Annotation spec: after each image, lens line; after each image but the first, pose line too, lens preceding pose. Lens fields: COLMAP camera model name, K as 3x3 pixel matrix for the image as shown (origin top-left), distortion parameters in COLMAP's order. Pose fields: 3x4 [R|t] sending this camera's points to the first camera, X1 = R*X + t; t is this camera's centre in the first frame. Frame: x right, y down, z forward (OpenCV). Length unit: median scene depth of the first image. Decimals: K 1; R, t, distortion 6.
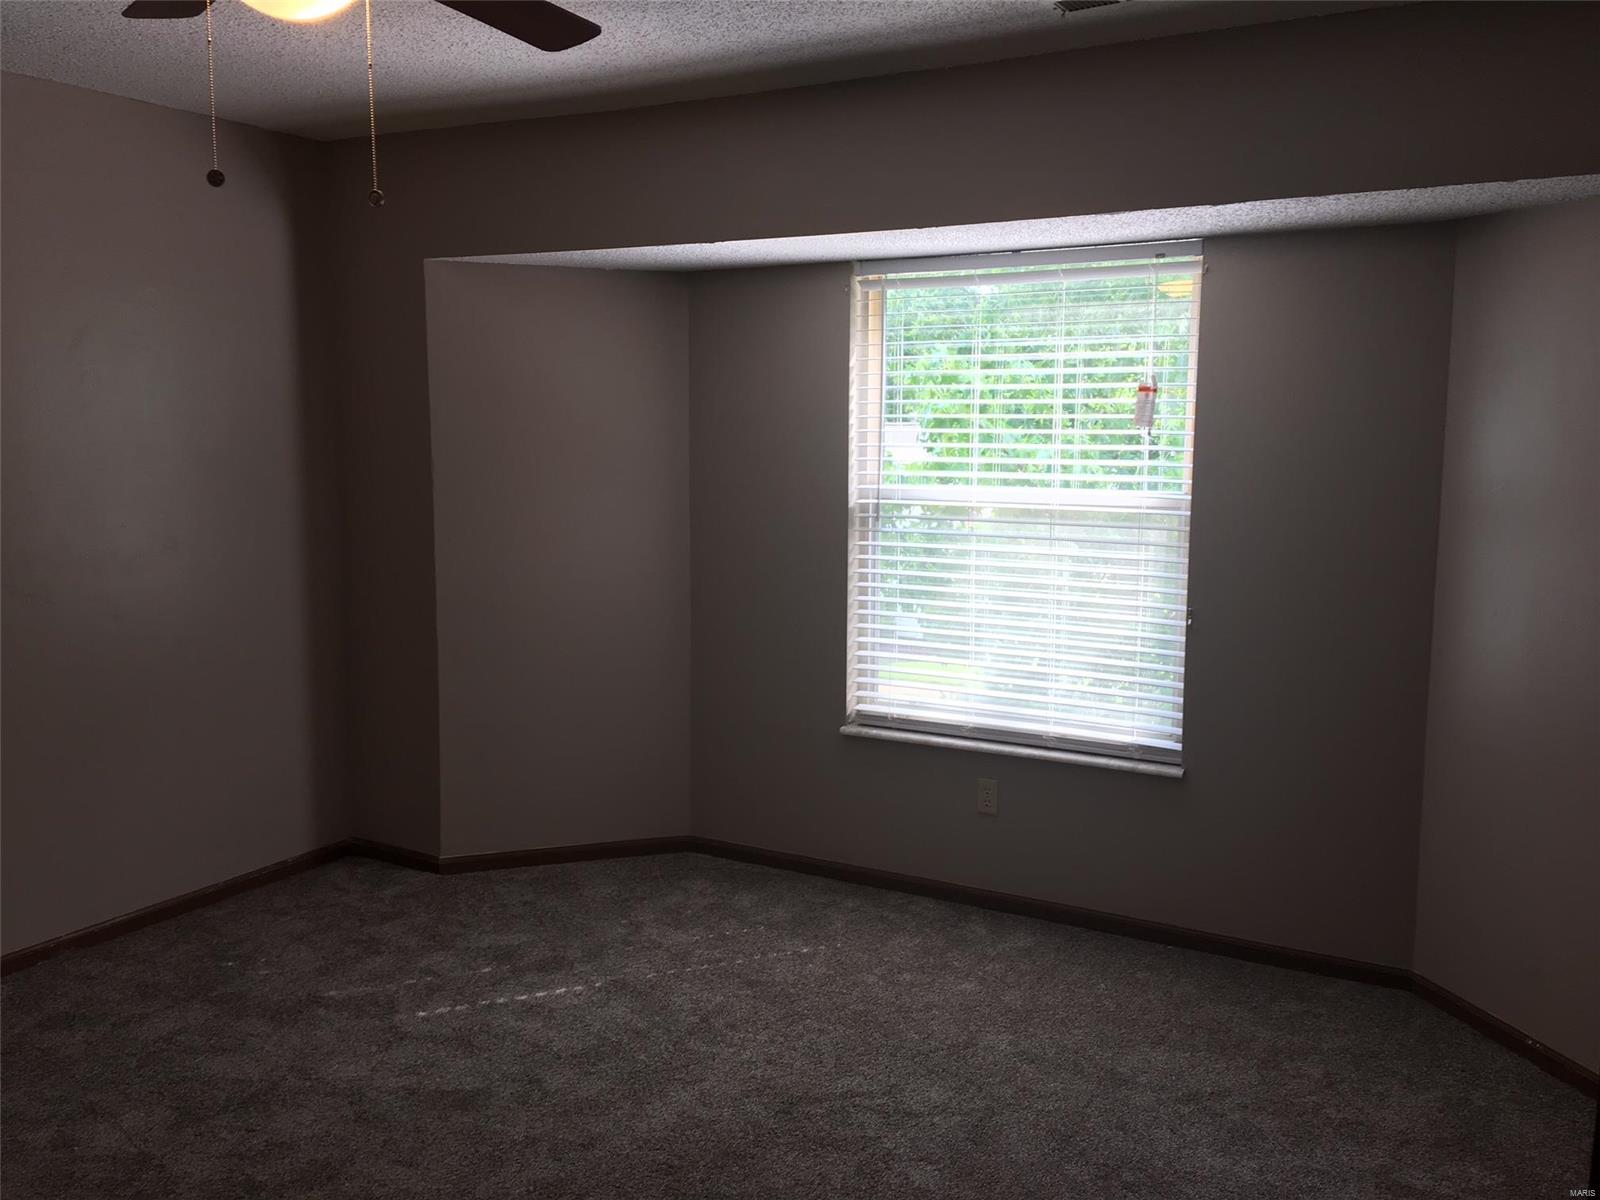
lens RADIAL K [[1357.8, 0, 808.2], [0, 1357.8, 596.0], [0, 0, 1]] dist [0.112511, -0.156949]
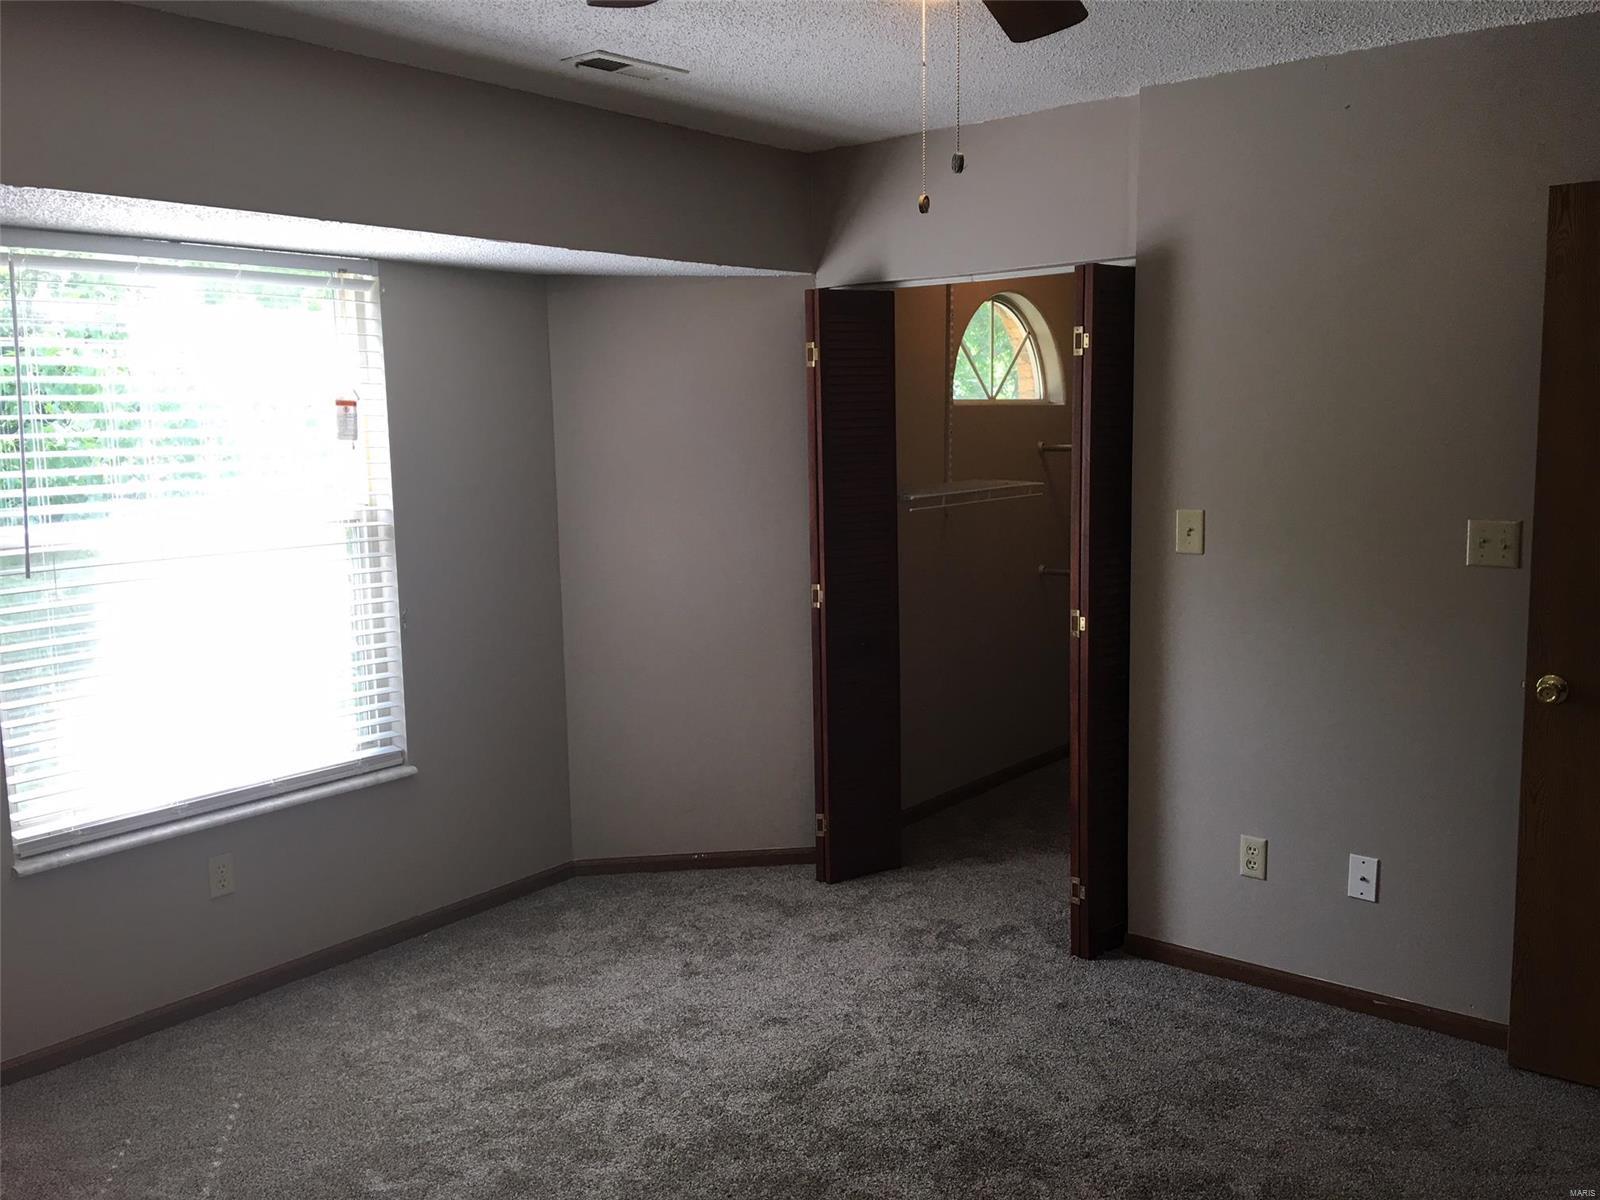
lens RADIAL K [[1357.8, 0, 804.6], [0, 1357.8, 607.1], [0, 0, 1]] dist [0.112511, -0.156949]
pose [[0.167107, -0.145345, 0.975167, -0.700834], [0.145954, 0.981824, 0.121326, -0.078667], [-0.975076, 0.122055, 0.185283, 0.511164]]
